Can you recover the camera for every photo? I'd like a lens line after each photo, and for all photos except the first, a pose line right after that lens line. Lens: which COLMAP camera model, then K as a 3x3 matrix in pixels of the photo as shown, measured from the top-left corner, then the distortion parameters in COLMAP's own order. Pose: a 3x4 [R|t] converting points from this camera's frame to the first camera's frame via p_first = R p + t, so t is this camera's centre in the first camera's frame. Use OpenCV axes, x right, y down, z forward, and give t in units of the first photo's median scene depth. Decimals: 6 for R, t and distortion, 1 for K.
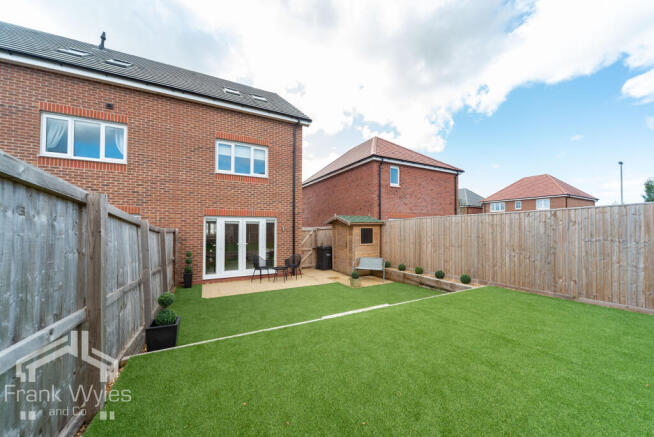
lens RADIAL K [[248.4, 0, 327.6], [0, 248.4, 224.5], [0, 0, 1]] dist [-0.001216, -0.000206]
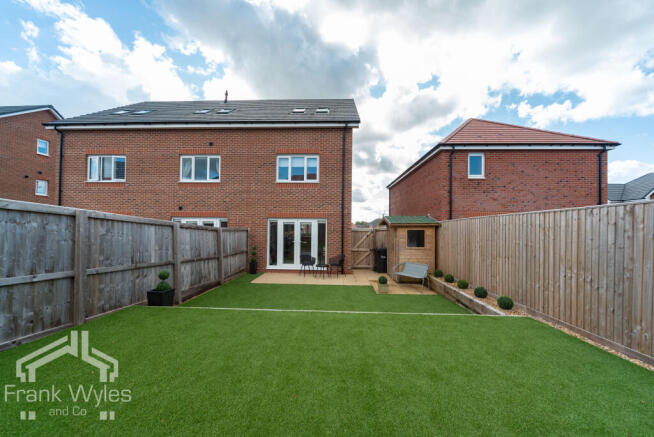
lens RADIAL K [[248.4, 0, 327.6], [0, 248.4, 224.5], [0, 0, 1]] dist [-0.001216, -0.000206]
pose [[0.853089, 0.004260, -0.521748, 0.378792], [-0.003381, 0.999991, 0.002637, -0.005959], [0.521754, -0.000485, 0.853096, 0.087304]]
